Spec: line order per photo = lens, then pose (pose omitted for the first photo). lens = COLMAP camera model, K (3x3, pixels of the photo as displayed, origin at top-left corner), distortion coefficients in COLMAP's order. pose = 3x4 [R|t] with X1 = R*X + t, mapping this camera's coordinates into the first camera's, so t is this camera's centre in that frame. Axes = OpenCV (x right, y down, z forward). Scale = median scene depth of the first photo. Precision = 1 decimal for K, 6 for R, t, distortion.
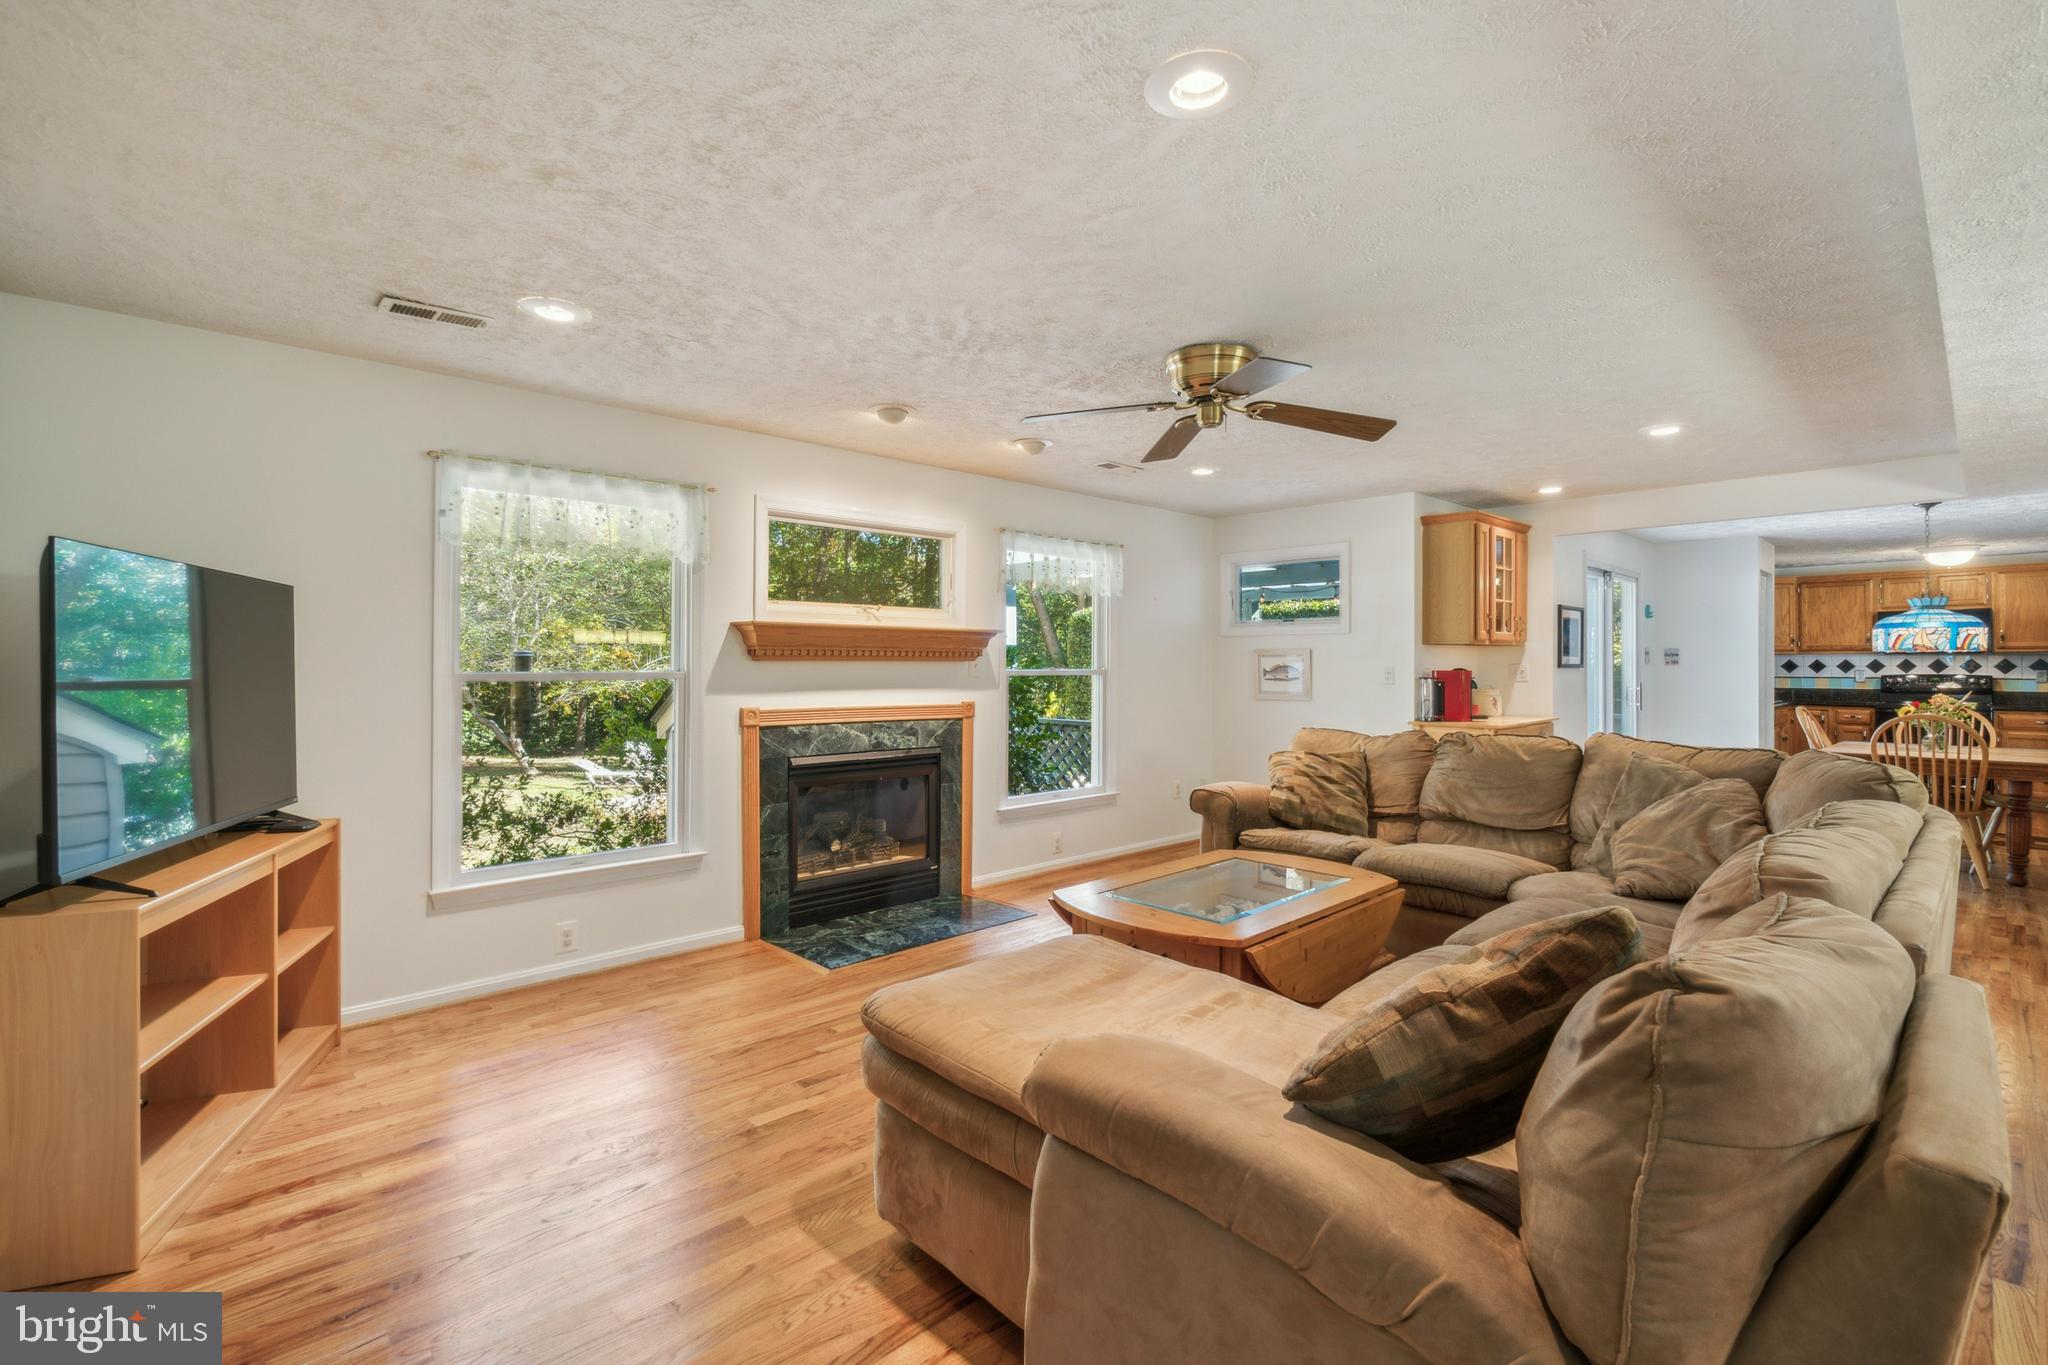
lens RADIAL K [[920.9, 0, 1019.0], [0, 920.9, 666.6], [0, 0, 1]] dist [0.002699, 0.000366]
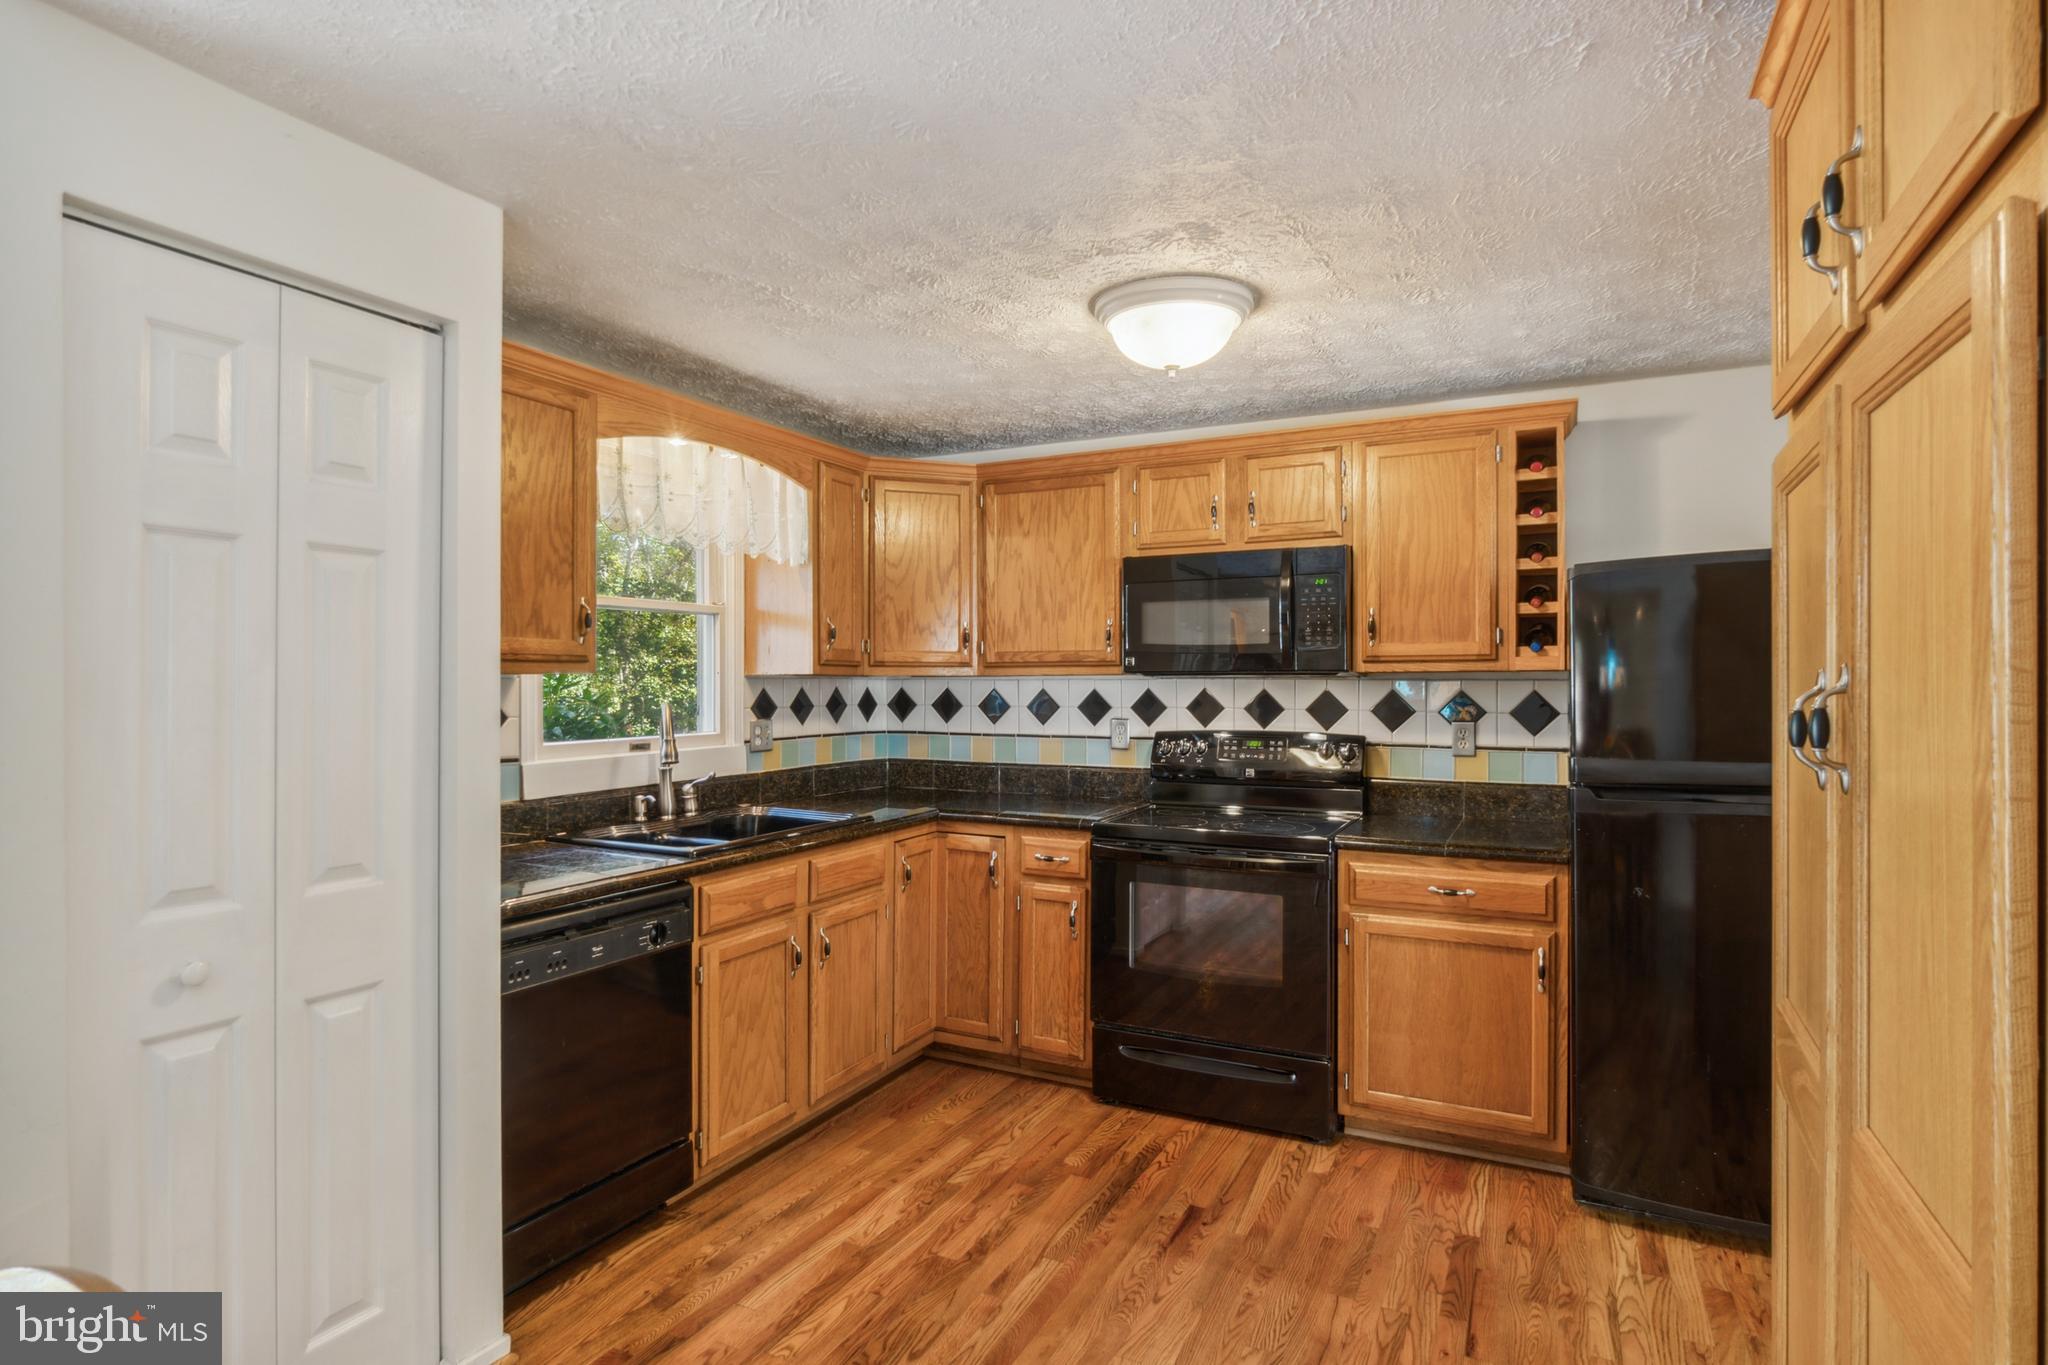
lens RADIAL K [[1064.7, 0, 1024.4], [0, 1064.7, 683.1], [0, 0, 1]] dist [-0.001394, 0.000577]
pose [[0.942709, 0.002088, 0.333609, 0.735015], [-0.001220, 0.999995, -0.002810, -0.009204], [-0.333613, 0.002241, 0.942707, 0.606438]]
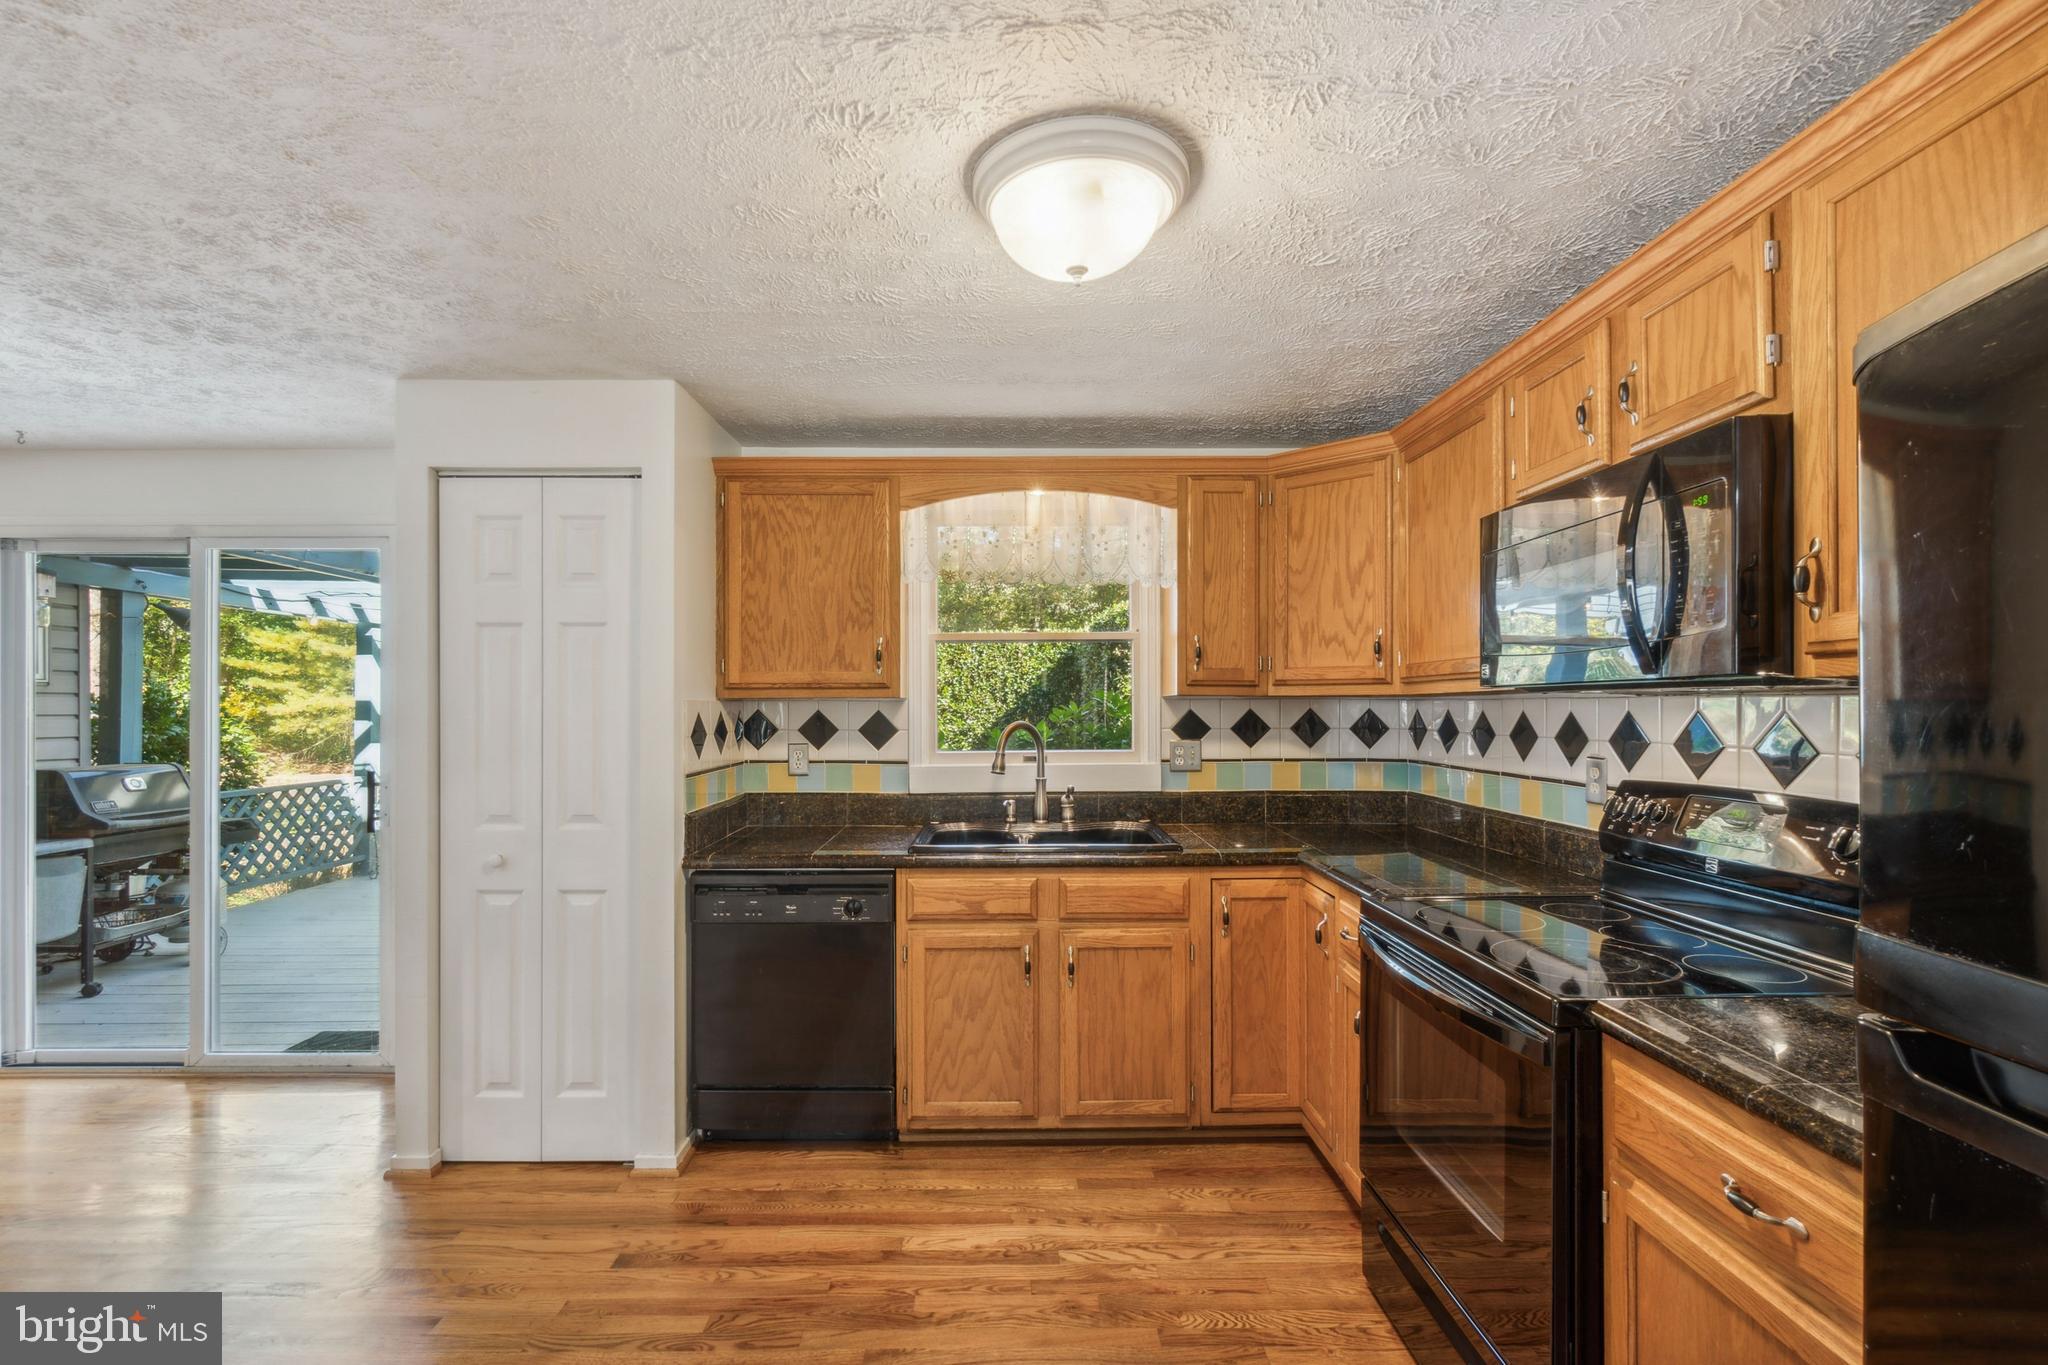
lens RADIAL K [[920.9, 0, 1023.0], [0, 920.9, 698.3], [0, 0, 1]] dist [0.002699, 0.000366]
pose [[0.732772, -0.004297, -0.680461, 0.975667], [-0.001465, 0.999968, -0.007893, -0.009576], [0.680473, 0.006780, 0.732742, 0.719092]]
